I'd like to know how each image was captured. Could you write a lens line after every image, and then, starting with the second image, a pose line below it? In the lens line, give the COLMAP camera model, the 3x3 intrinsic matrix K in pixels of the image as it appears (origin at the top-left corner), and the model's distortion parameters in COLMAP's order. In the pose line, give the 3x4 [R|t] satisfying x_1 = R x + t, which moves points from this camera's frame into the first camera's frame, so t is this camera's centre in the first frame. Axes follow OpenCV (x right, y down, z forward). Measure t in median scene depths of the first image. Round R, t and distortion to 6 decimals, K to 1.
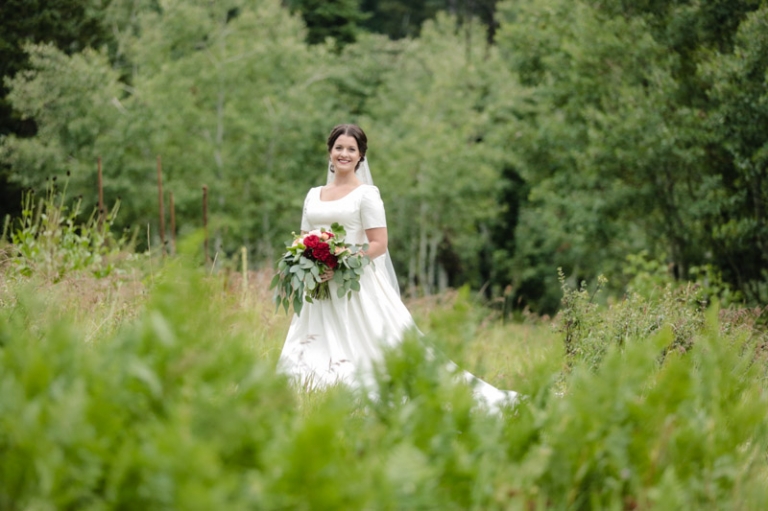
lens RADIAL K [[4656.8, 0, 384.0], [0, 4656.8, 255.5], [0, 0, 1]] dist [0.555463, 4.553283]
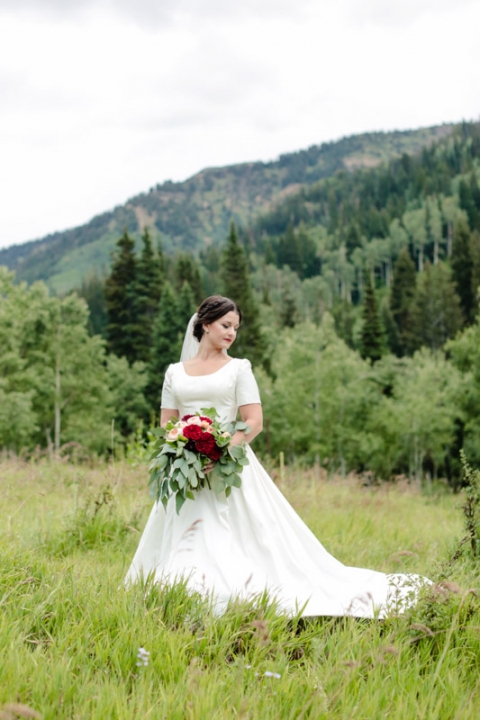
lens RADIAL K [[1240.3, 0, 222.6], [0, 1240.3, 359.4], [0, 0, 1]] dist [-0.192785, 0.927602]
pose [[0.984561, -0.031260, -0.172229, 0.019731], [0.015891, 0.995824, -0.089901, 0.002706], [0.174320, 0.085776, 0.980946, 0.445394]]
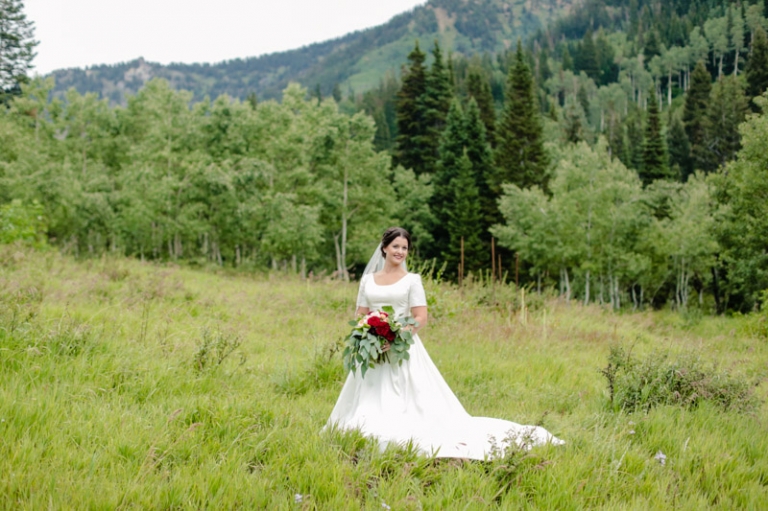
lens RADIAL K [[1322.9, 0, 384.0], [0, 1322.9, 255.5], [0, 0, 1]] dist [-0.192785, 0.927602]
pose [[0.956009, 0.019283, -0.292704, 0.054387], [-0.019004, 0.999812, 0.003795, -0.012254], [0.292722, 0.001934, 0.956196, 0.379755]]
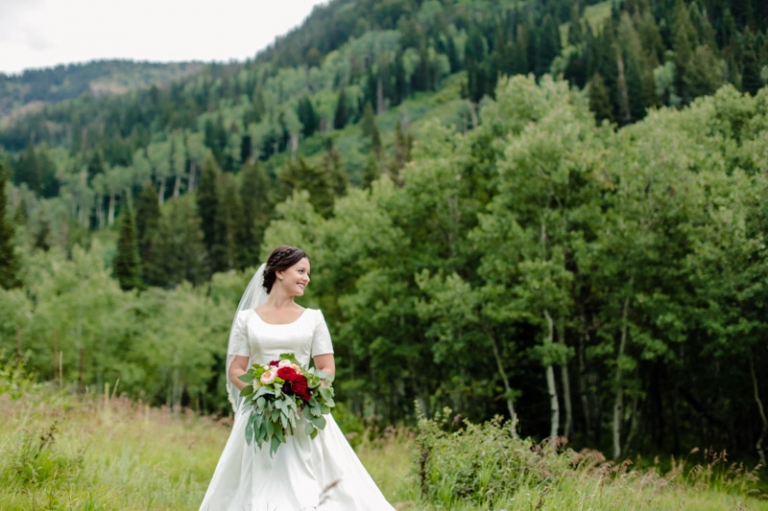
lens RADIAL K [[1232.7, 0, 383.8], [0, 1232.7, 235.8], [0, 0, 1]] dist [-0.062219, -0.075123]
pose [[0.974411, 0.054684, 0.218022, -0.024517], [-0.025421, 0.990542, -0.134833, 0.001421], [-0.223334, 0.125841, 0.966585, 0.440690]]
